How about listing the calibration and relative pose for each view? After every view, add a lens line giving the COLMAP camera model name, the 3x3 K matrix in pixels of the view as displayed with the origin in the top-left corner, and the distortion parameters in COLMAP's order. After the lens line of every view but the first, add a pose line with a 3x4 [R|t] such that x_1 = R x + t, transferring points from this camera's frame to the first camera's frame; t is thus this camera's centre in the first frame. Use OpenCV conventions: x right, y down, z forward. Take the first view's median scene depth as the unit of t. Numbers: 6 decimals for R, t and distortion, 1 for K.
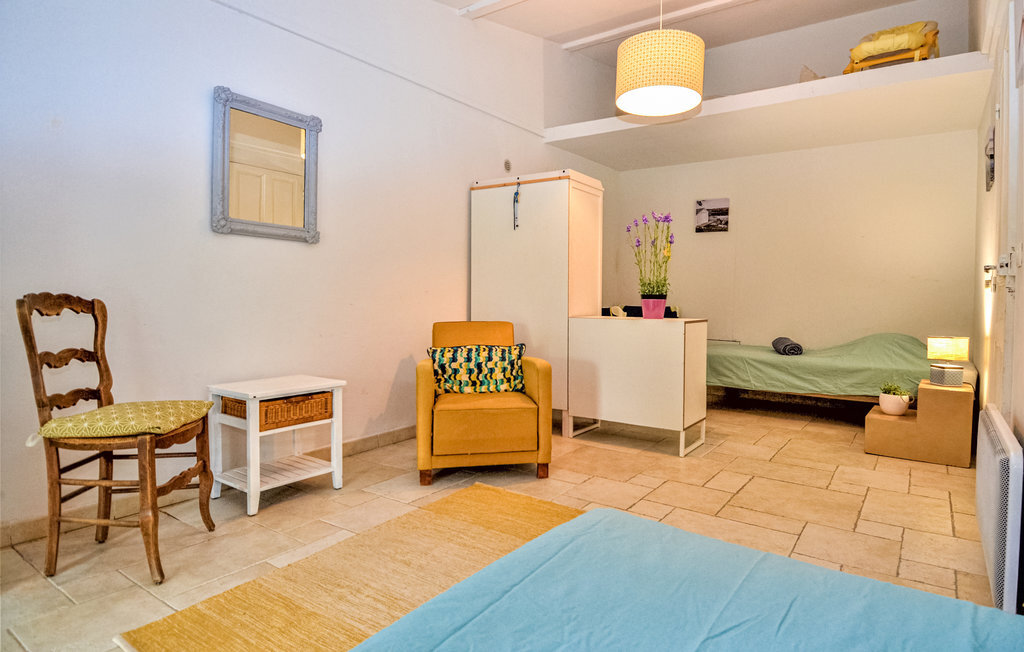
lens RADIAL K [[563.9, 0, 558.1], [0, 563.9, 325.5], [0, 0, 1]] dist [0.020817, -0.000463]
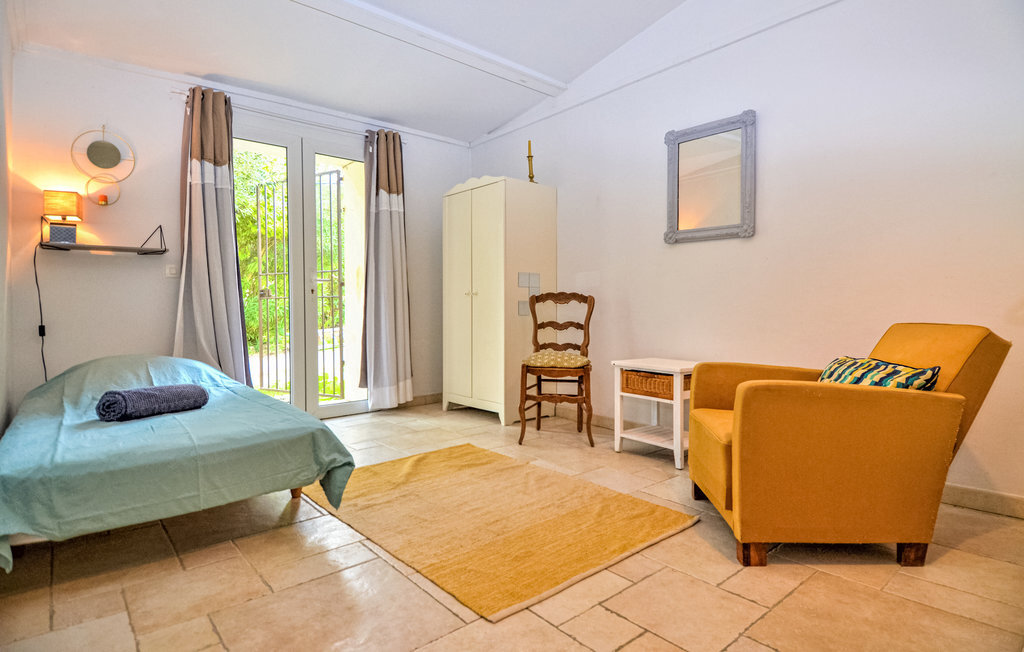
lens RADIAL K [[532.0, 0, 512.0], [0, 532.0, 326.0], [0, 0, 1]] dist [0.001324, -0.000352]
pose [[-0.285308, 0.026430, -0.958071, 0.616121], [-0.051686, 0.997741, 0.042916, -0.006992], [0.957041, 0.061763, -0.283297, 0.909855]]
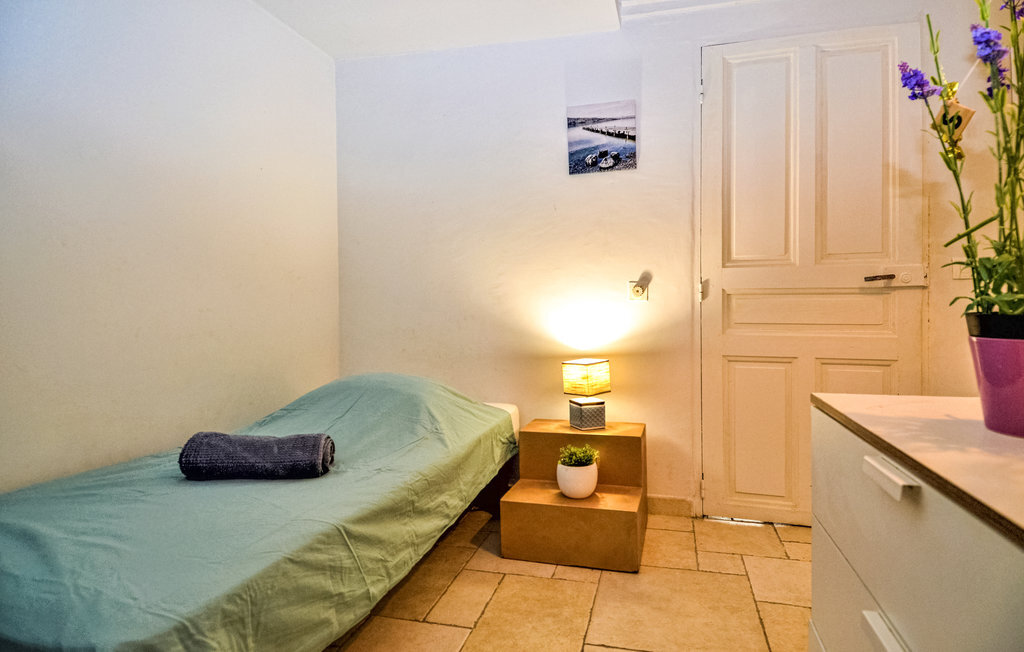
lens RADIAL K [[537.8, 0, 516.4], [0, 537.8, 310.8], [0, 0, 1]] dist [-0.000675, -0.000575]
pose [[-0.309514, -0.016429, 0.950753, 0.066782], [0.048676, 0.998266, 0.033096, -0.082477], [-0.949648, 0.056523, -0.308178, 1.526361]]
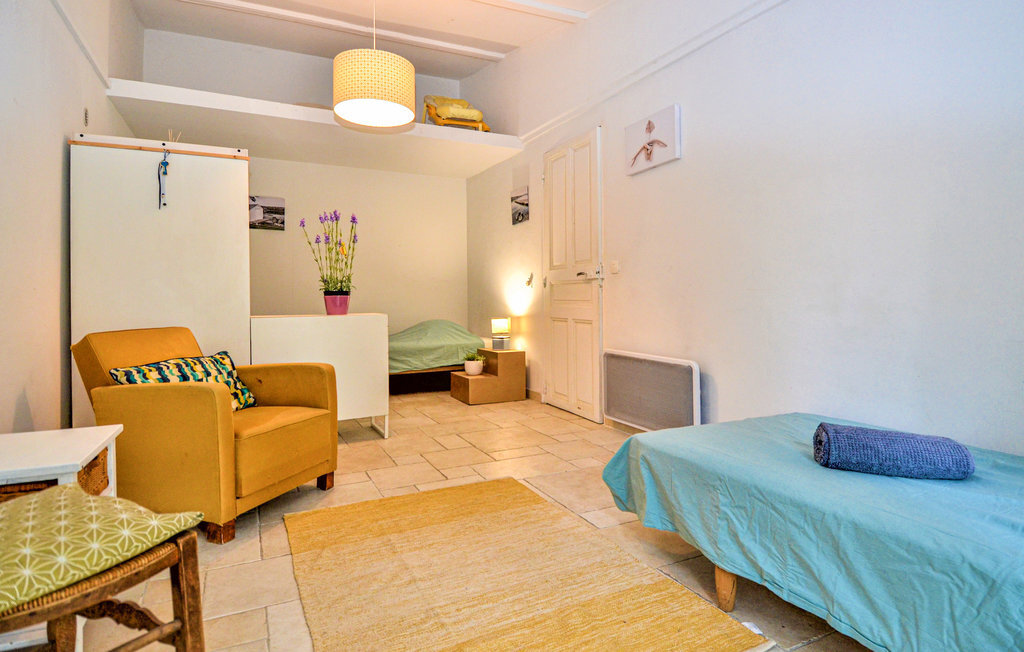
lens RADIAL K [[536.0, 0, 533.7], [0, 536.0, 319.1], [0, 0, 1]] dist [-0.029742, -0.000963]
pose [[0.482942, -0.051495, 0.874137, -0.615983], [0.059316, 0.997900, 0.026015, -0.009943], [-0.873641, 0.039286, 0.484982, 0.273594]]
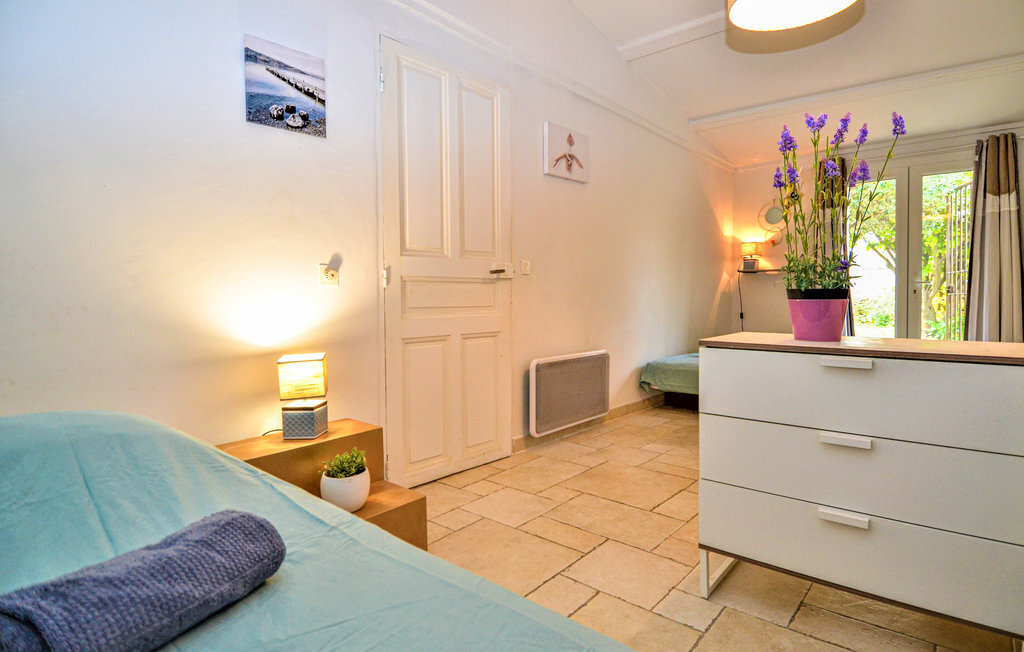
lens RADIAL K [[536.0, 0, 533.7], [0, 536.0, 319.1], [0, 0, 1]] dist [-0.029742, -0.000963]
pose [[-0.993942, -0.006304, 0.109726, 0.444445], [0.004000, 0.995617, 0.093434, -0.083346], [-0.109834, 0.093307, -0.989561, 1.806603]]
